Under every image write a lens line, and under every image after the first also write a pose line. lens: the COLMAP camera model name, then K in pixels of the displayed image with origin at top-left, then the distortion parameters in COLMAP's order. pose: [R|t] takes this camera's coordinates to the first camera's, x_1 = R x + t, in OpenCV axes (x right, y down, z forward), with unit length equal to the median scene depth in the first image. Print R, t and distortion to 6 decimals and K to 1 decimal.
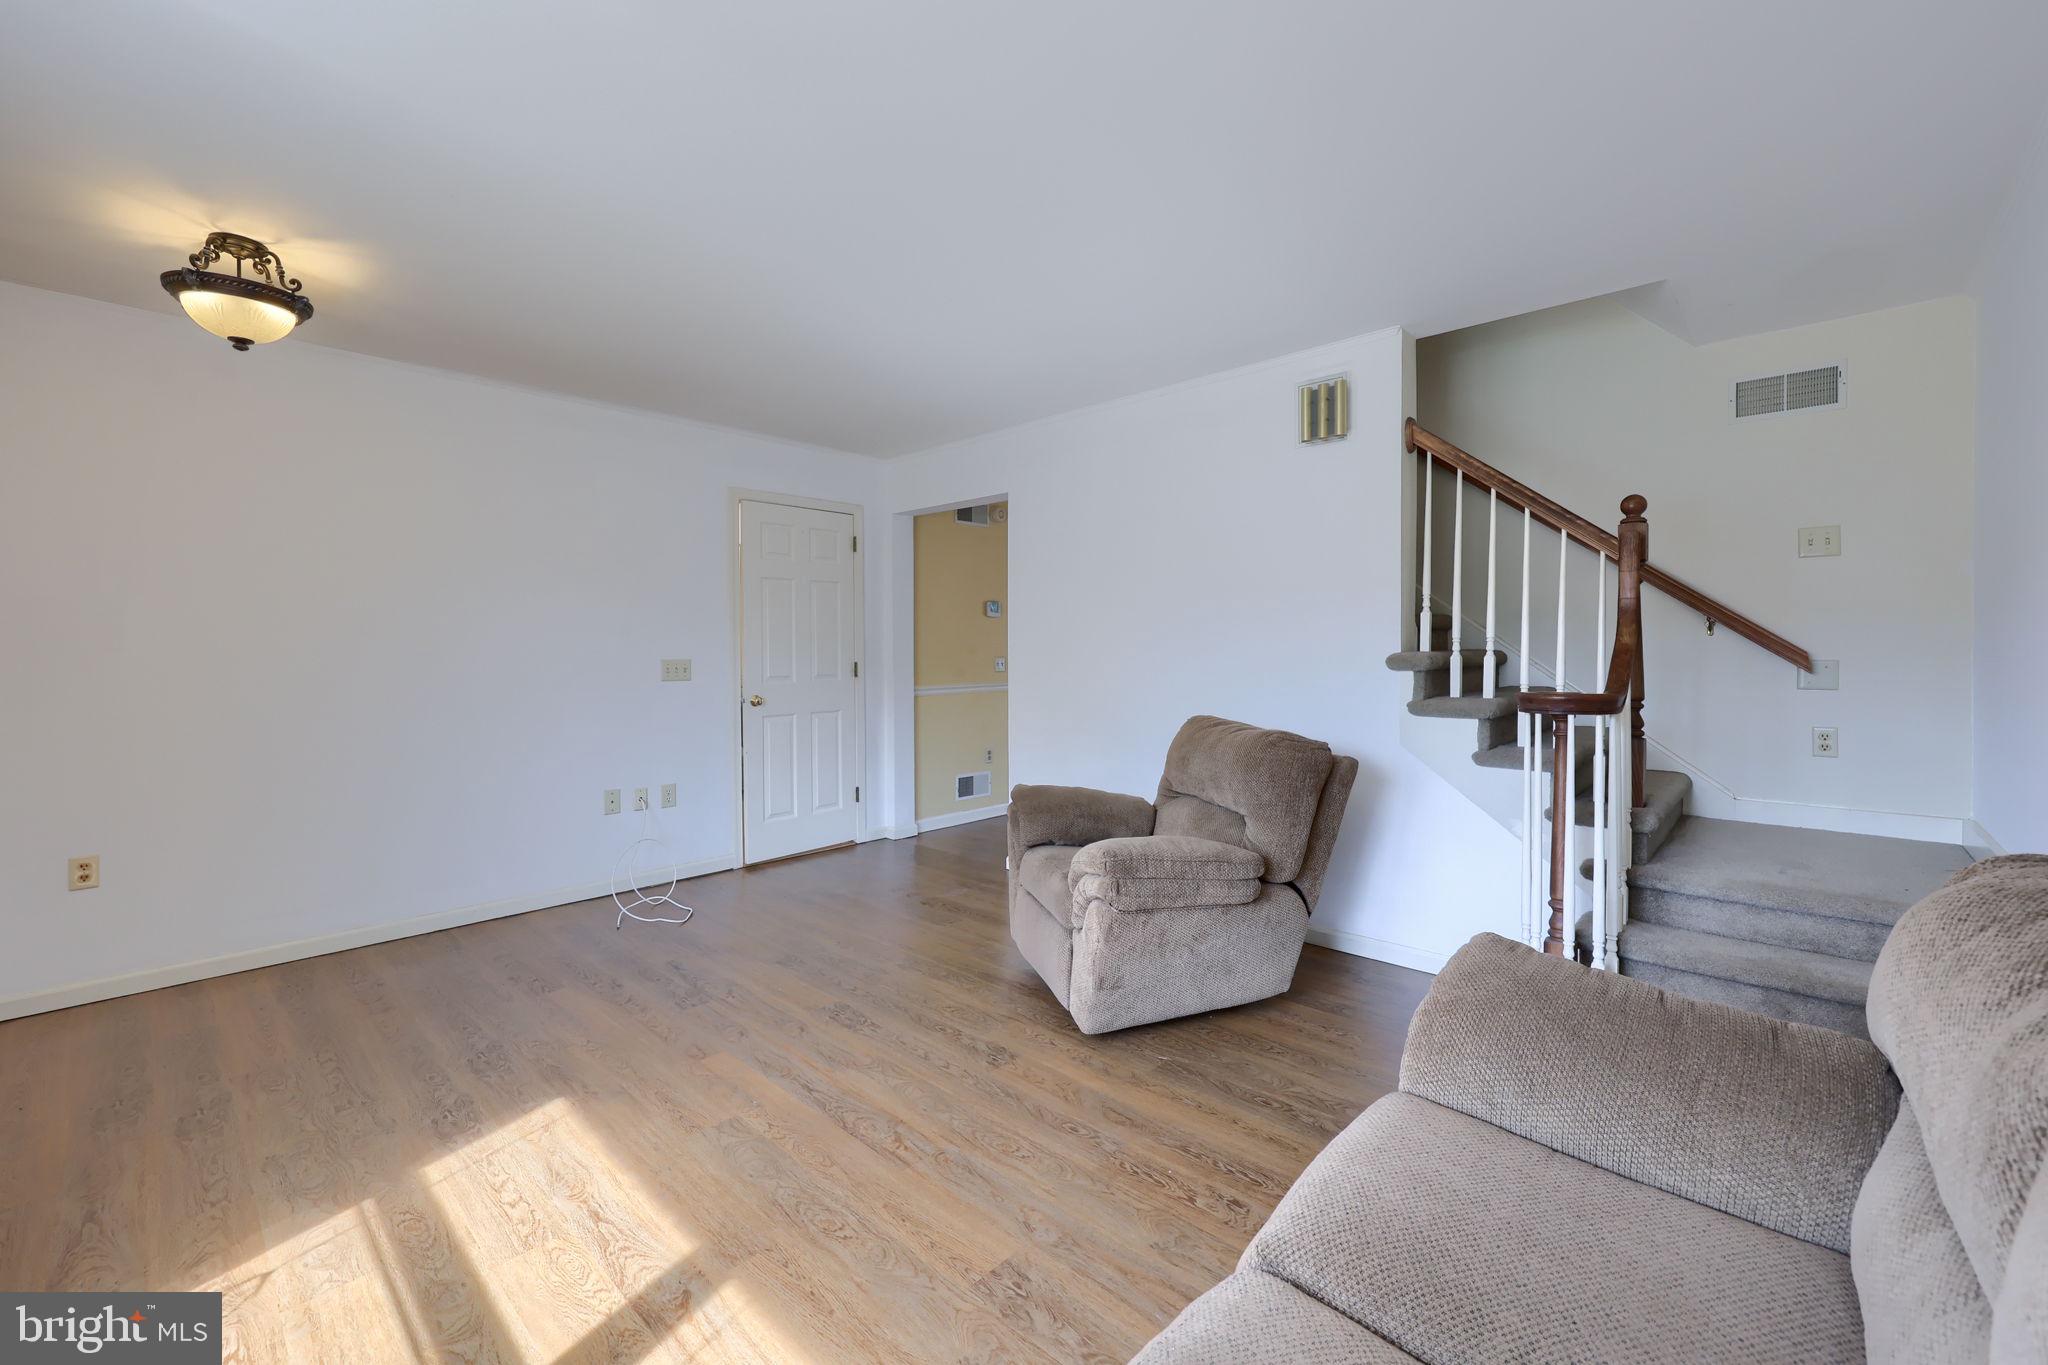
lens RADIAL K [[826.9, 0, 1026.9], [0, 826.9, 661.0], [0, 0, 1]] dist [-0.000149, 0.000131]
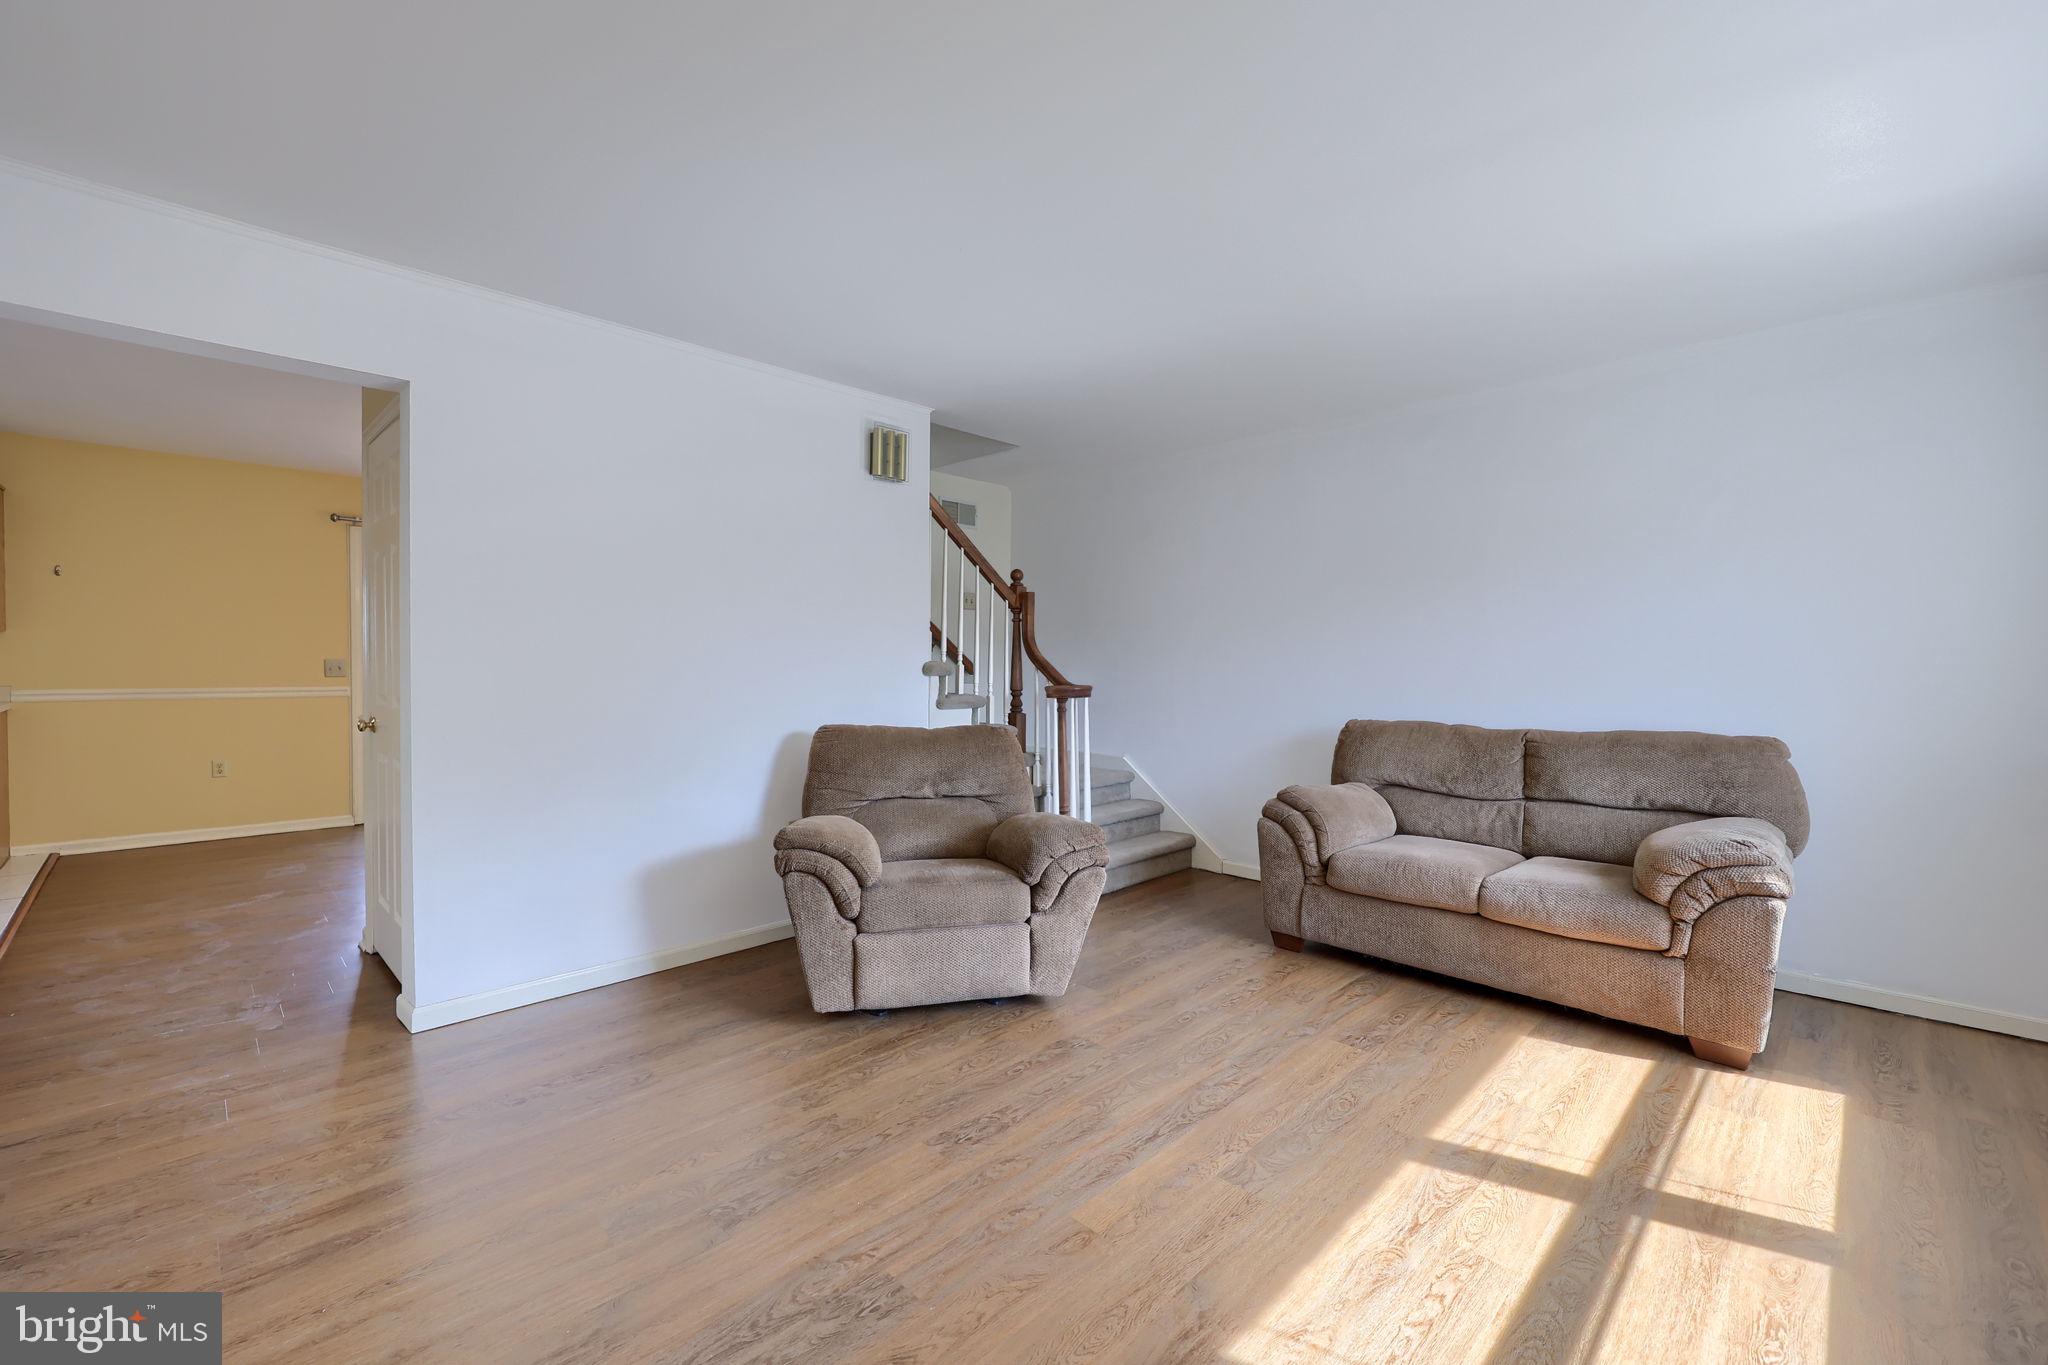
lens RADIAL K [[840.9, 0, 1024.0], [0, 840.9, 682.5], [0, 0, 1]] dist [-0.000514, -0.000253]
pose [[0.040802, -0.021456, 0.998937, -1.289109], [0.010723, 0.999721, 0.021035, -0.005658], [-0.999110, 0.009853, 0.041021, 1.195762]]
